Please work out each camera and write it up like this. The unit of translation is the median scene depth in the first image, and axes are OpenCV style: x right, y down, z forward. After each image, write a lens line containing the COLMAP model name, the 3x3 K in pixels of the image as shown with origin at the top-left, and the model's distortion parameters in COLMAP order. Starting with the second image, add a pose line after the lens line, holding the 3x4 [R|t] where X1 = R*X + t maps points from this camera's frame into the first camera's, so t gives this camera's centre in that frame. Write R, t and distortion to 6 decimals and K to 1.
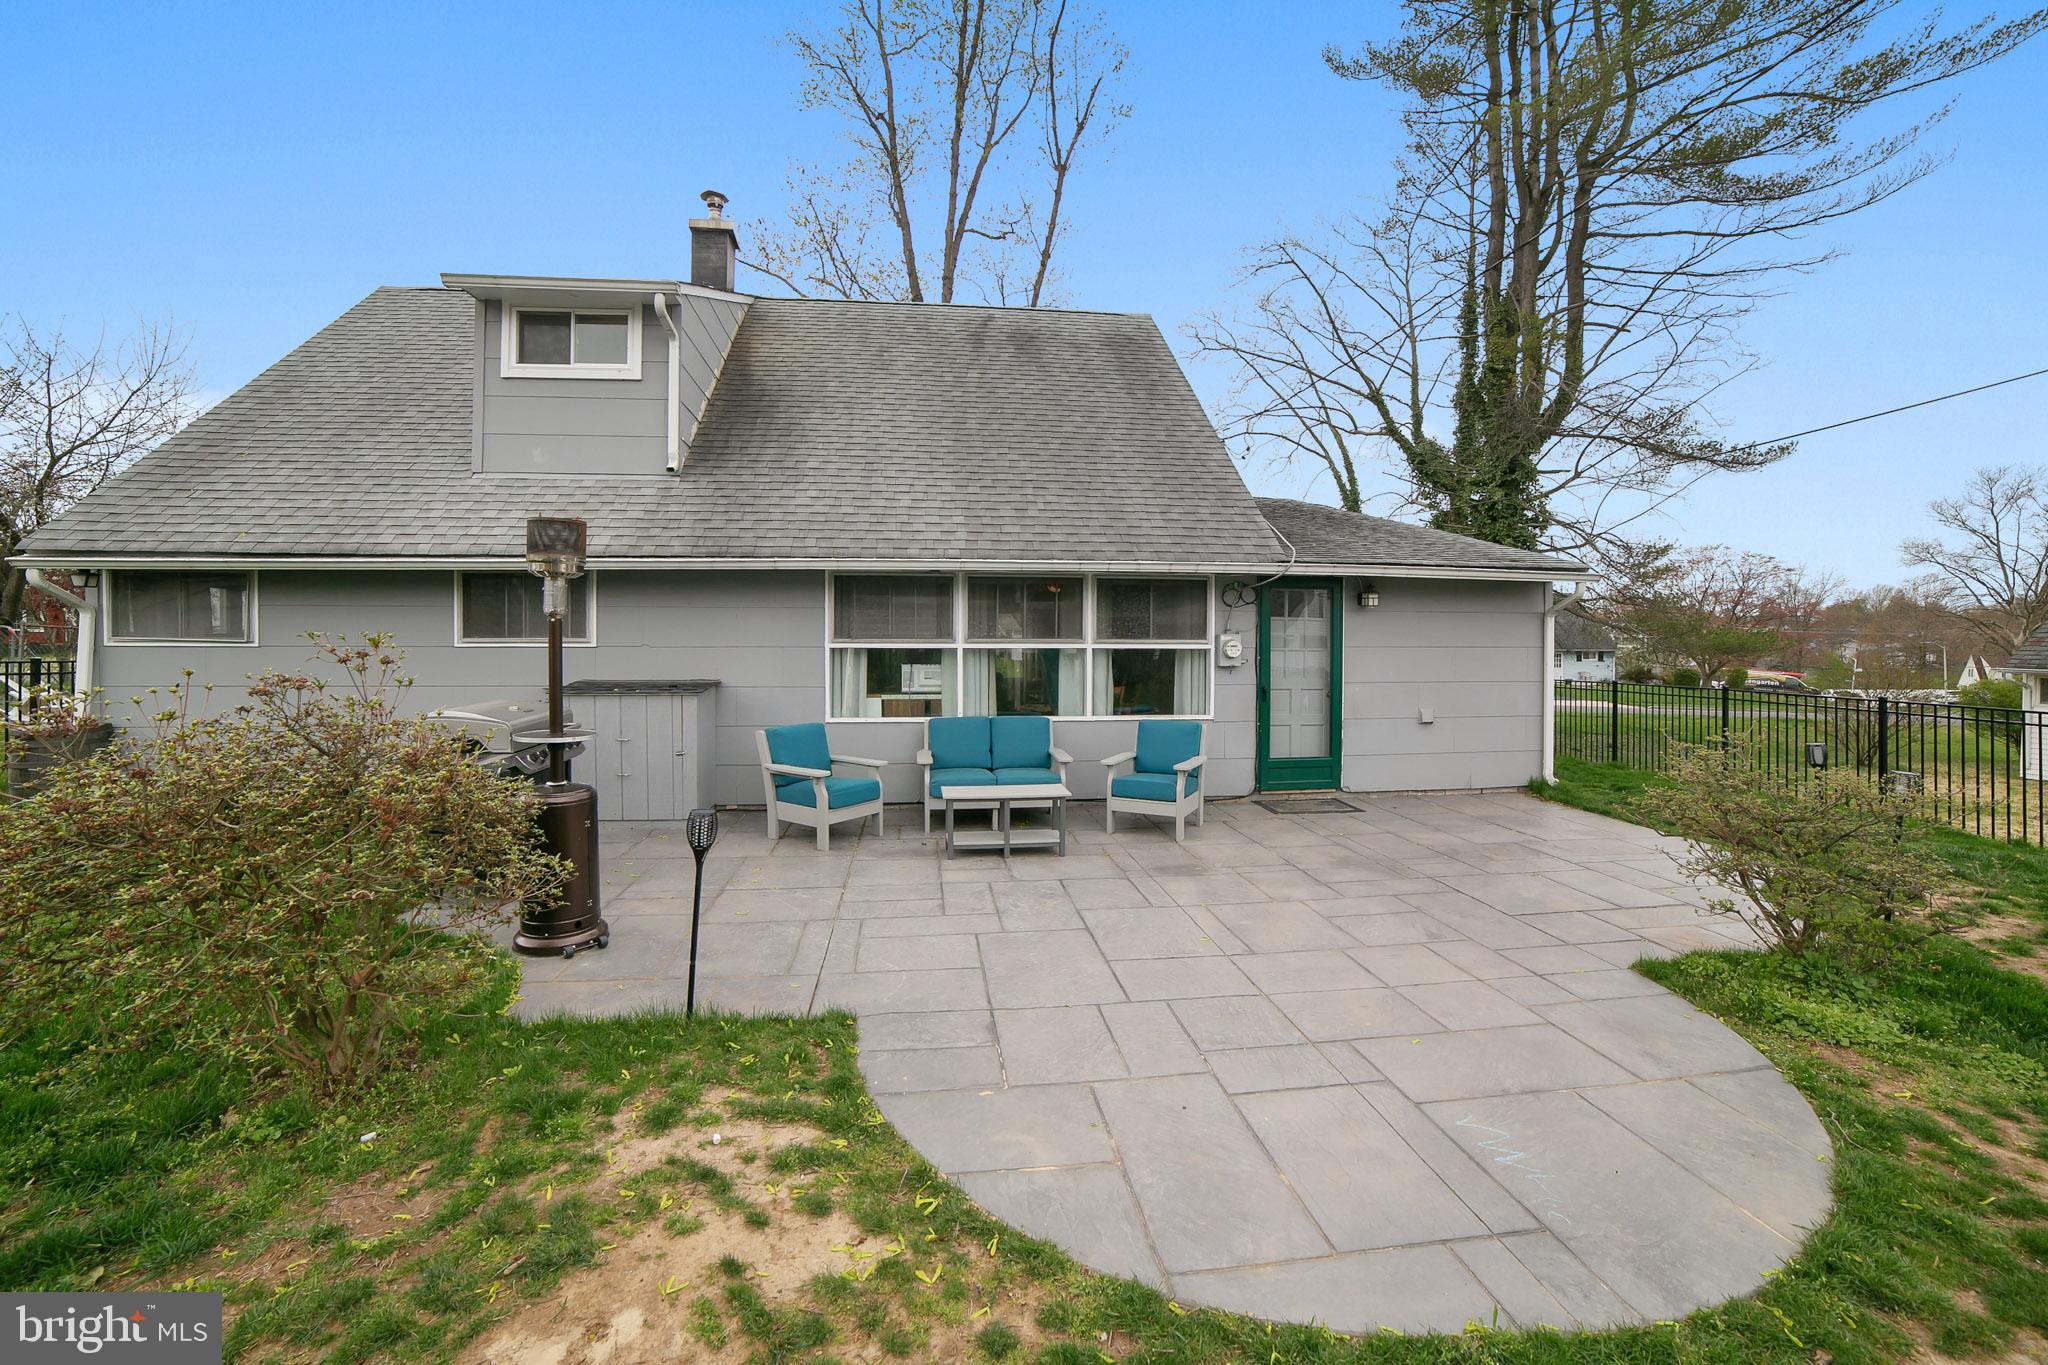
lens RADIAL K [[835.8, 0, 1019.0], [0, 835.8, 677.0], [0, 0, 1]] dist [-0.109266, 0.041572]
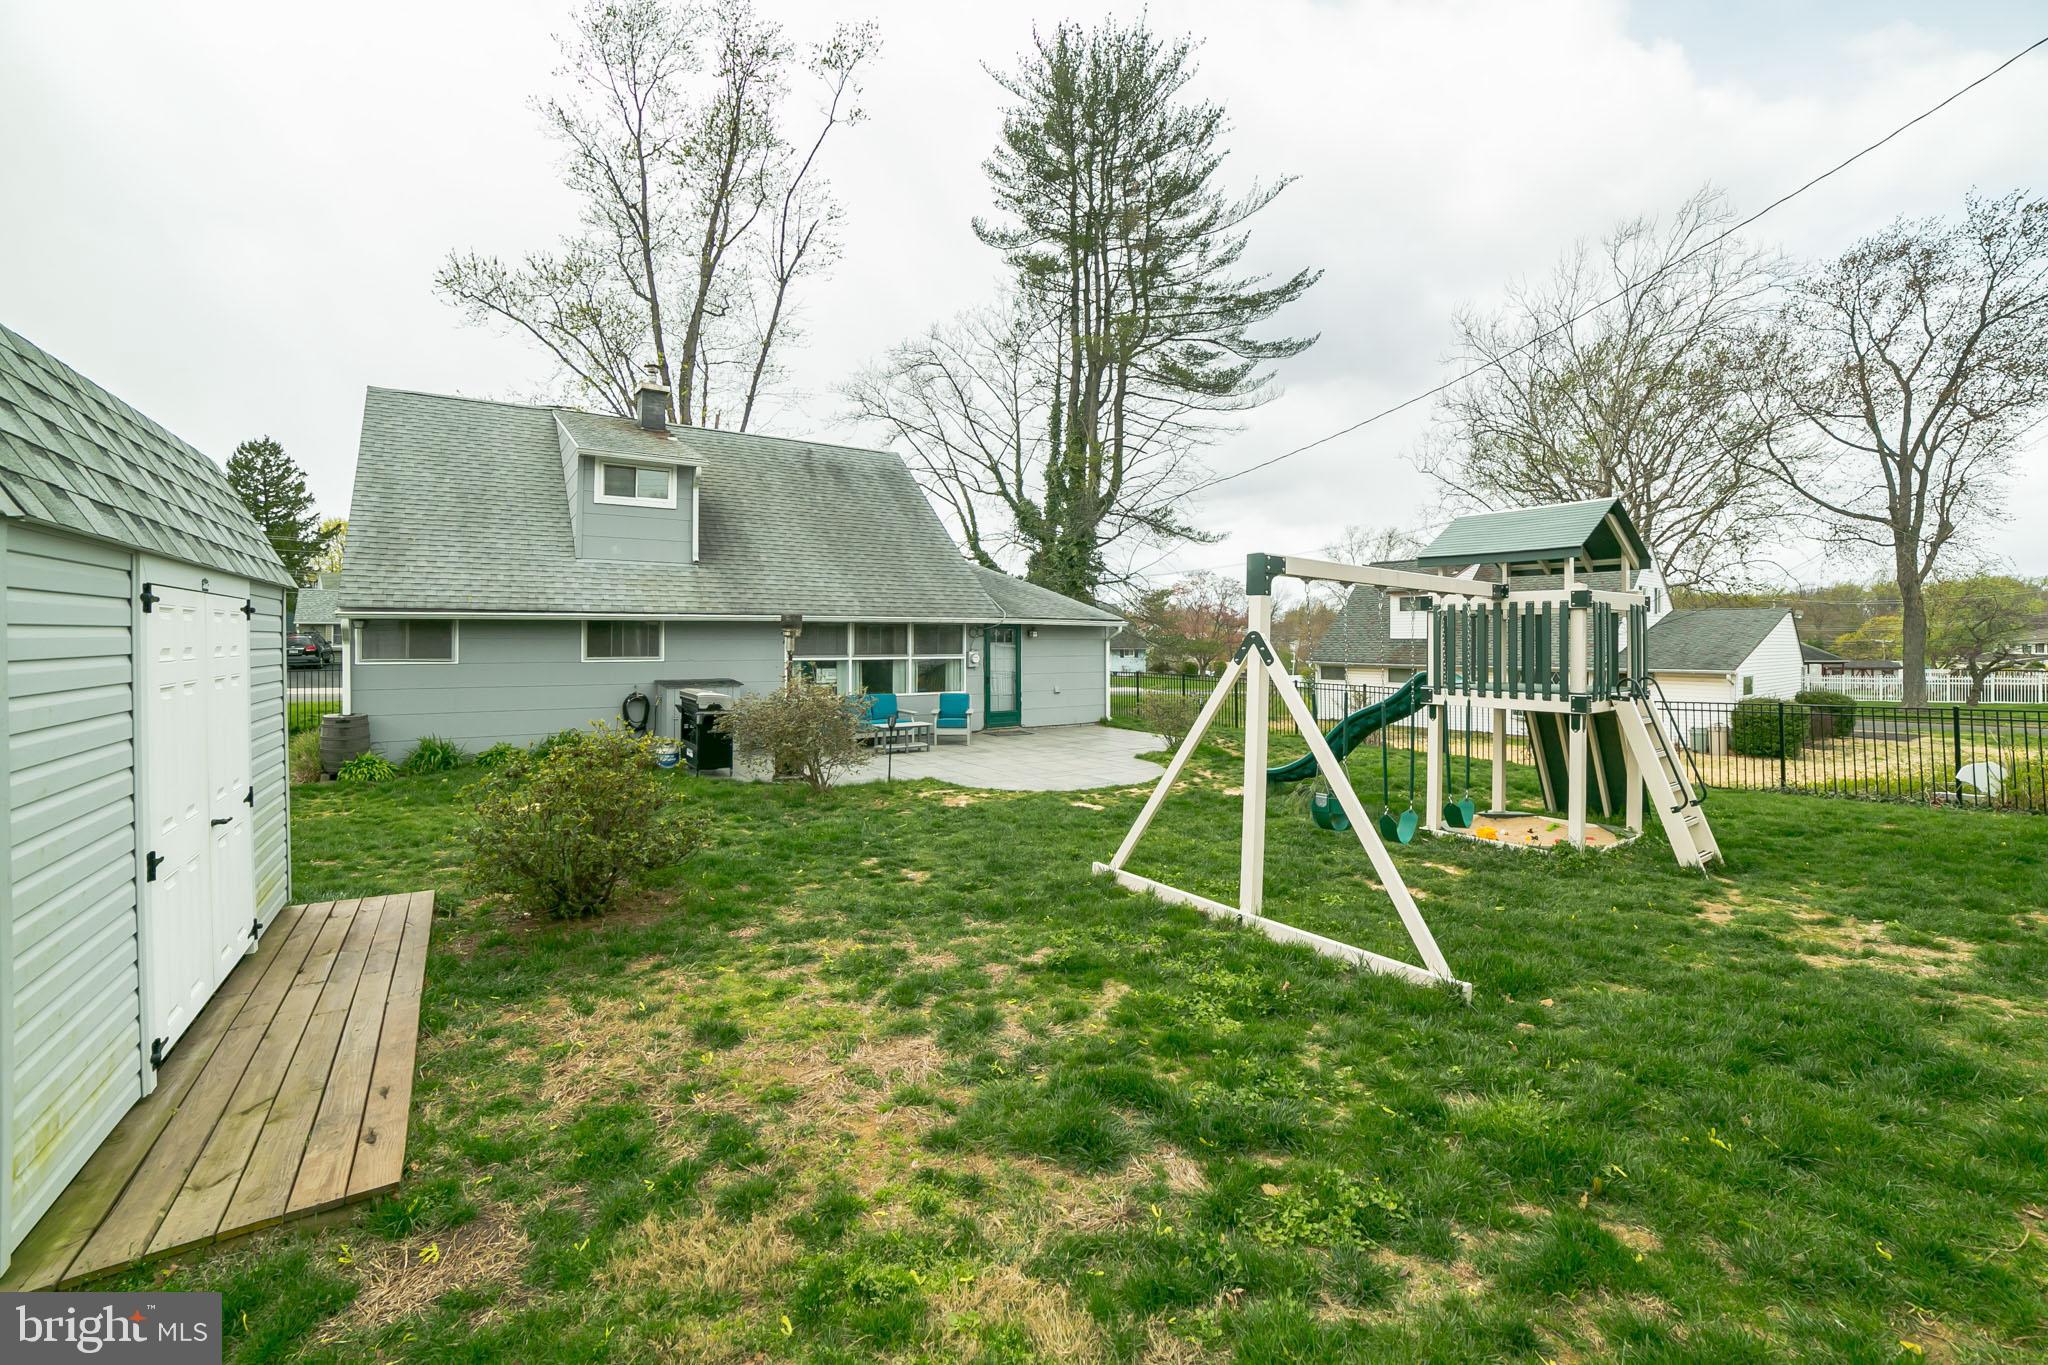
lens RADIAL K [[835.8, 0, 1019.0], [0, 835.8, 677.0], [0, 0, 1]] dist [-0.109266, 0.041572]
pose [[0.882134, -0.021509, 0.470507, -0.285430], [0.013503, 0.999701, 0.020386, -0.013277], [-0.470805, -0.011630, 0.882160, -0.409421]]
